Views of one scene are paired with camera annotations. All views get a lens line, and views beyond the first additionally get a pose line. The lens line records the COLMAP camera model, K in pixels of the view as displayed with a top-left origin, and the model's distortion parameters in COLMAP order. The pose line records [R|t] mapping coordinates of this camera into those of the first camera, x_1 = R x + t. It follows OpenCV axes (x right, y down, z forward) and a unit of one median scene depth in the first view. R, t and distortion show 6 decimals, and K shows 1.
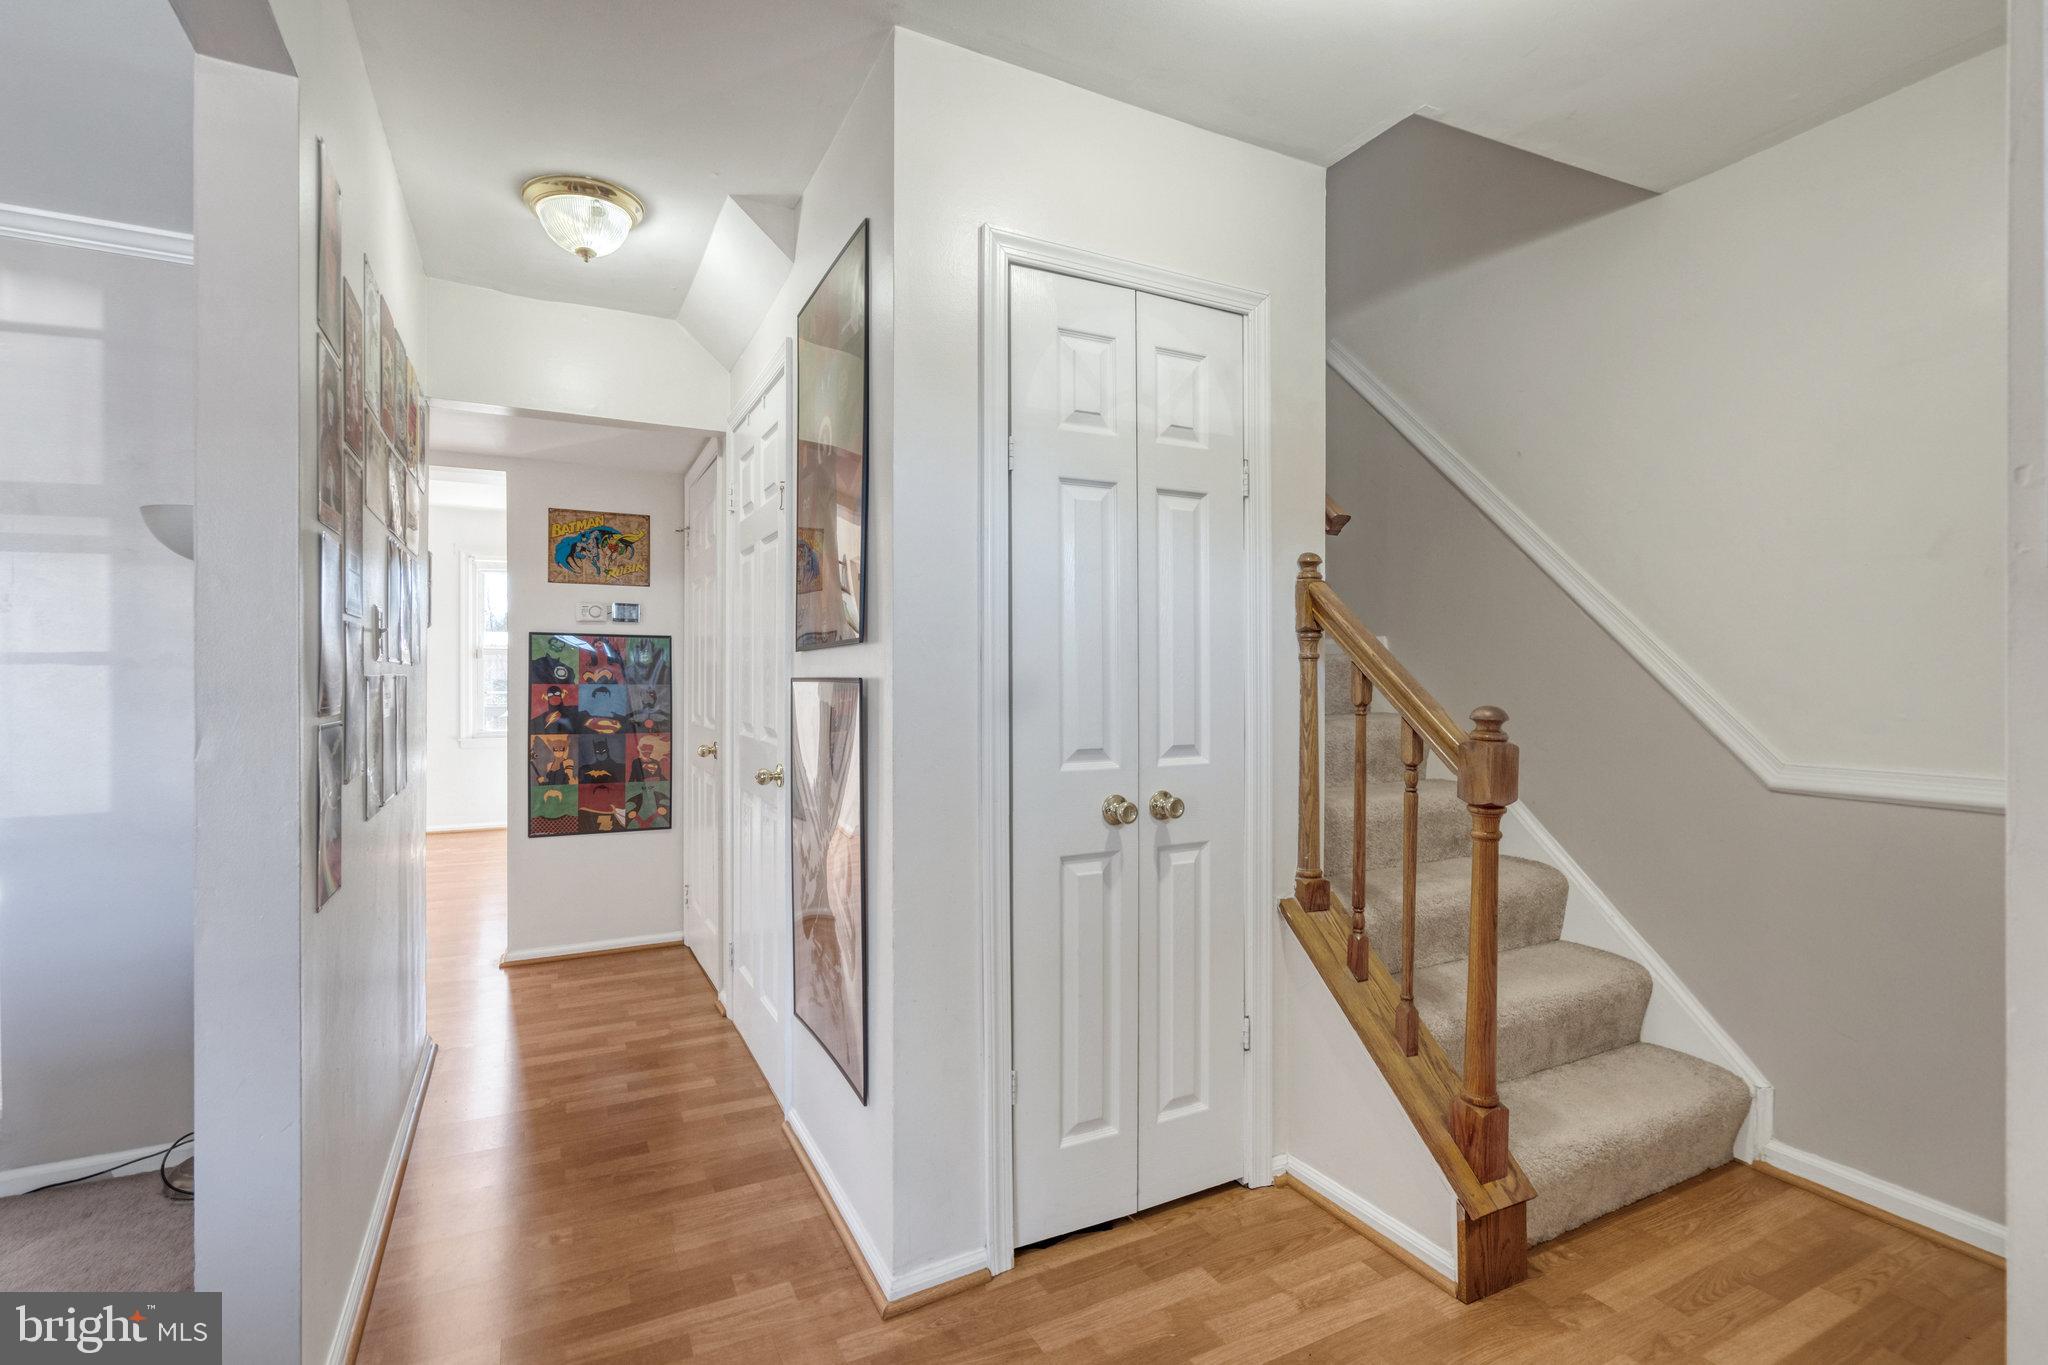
lens RADIAL K [[946.5, 0, 1020.6], [0, 946.5, 678.3], [0, 0, 1]] dist [-0.003798, -0.000192]
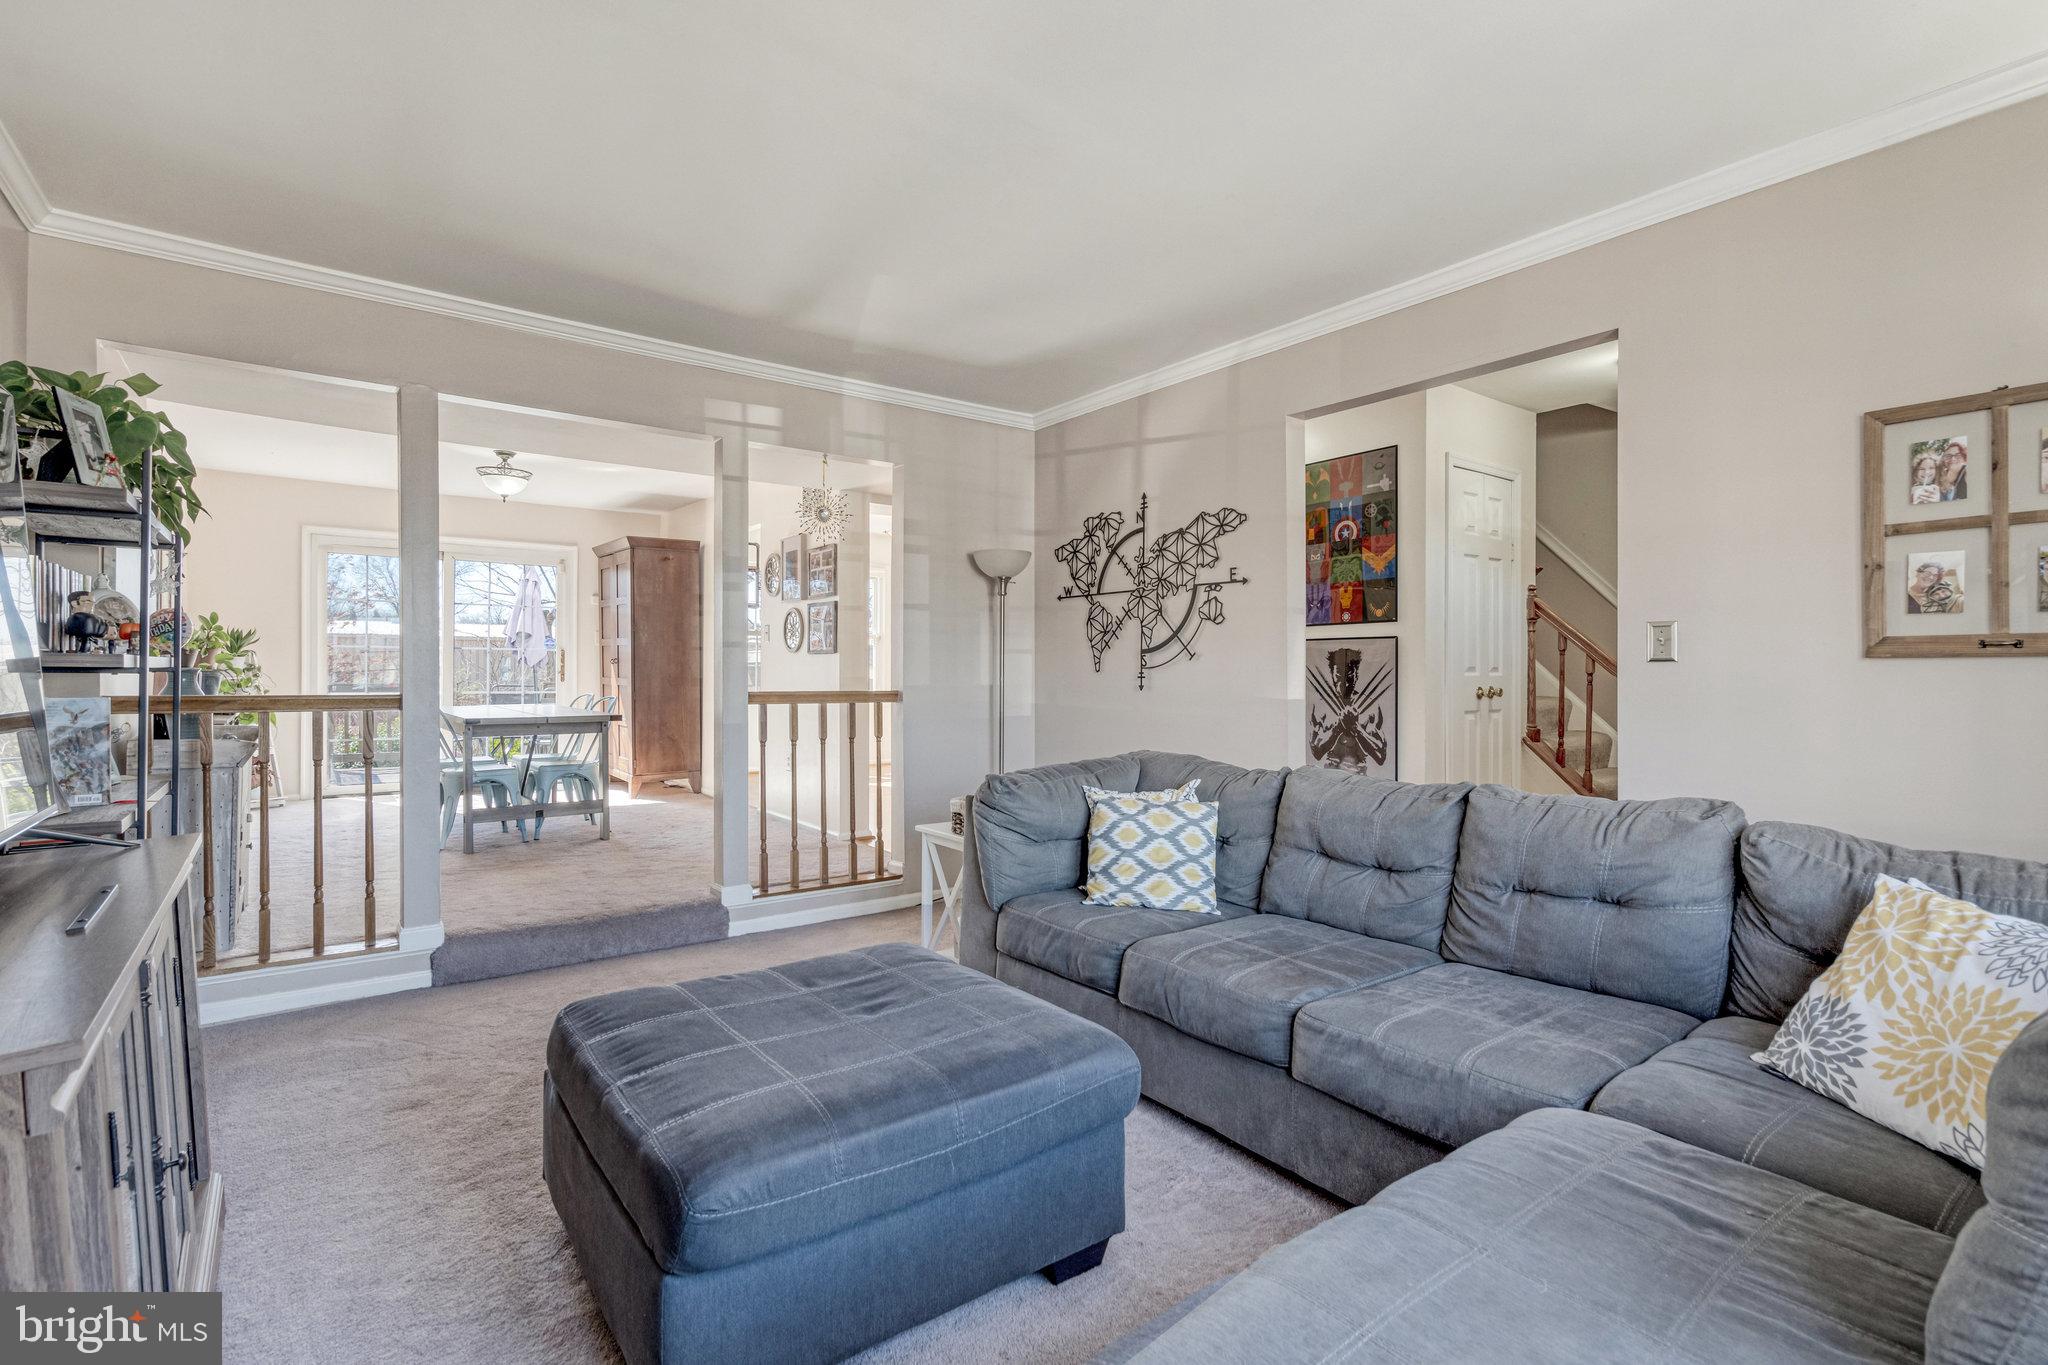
lens RADIAL K [[946.5, 0, 1027.2], [0, 946.5, 684.0], [0, 0, 1]] dist [-0.003798, -0.000192]
pose [[0.983525, -0.004845, 0.180708, -1.385229], [0.005903, 0.999968, -0.005319, 0.117984], [-0.180676, 0.006298, 0.983522, -1.085384]]
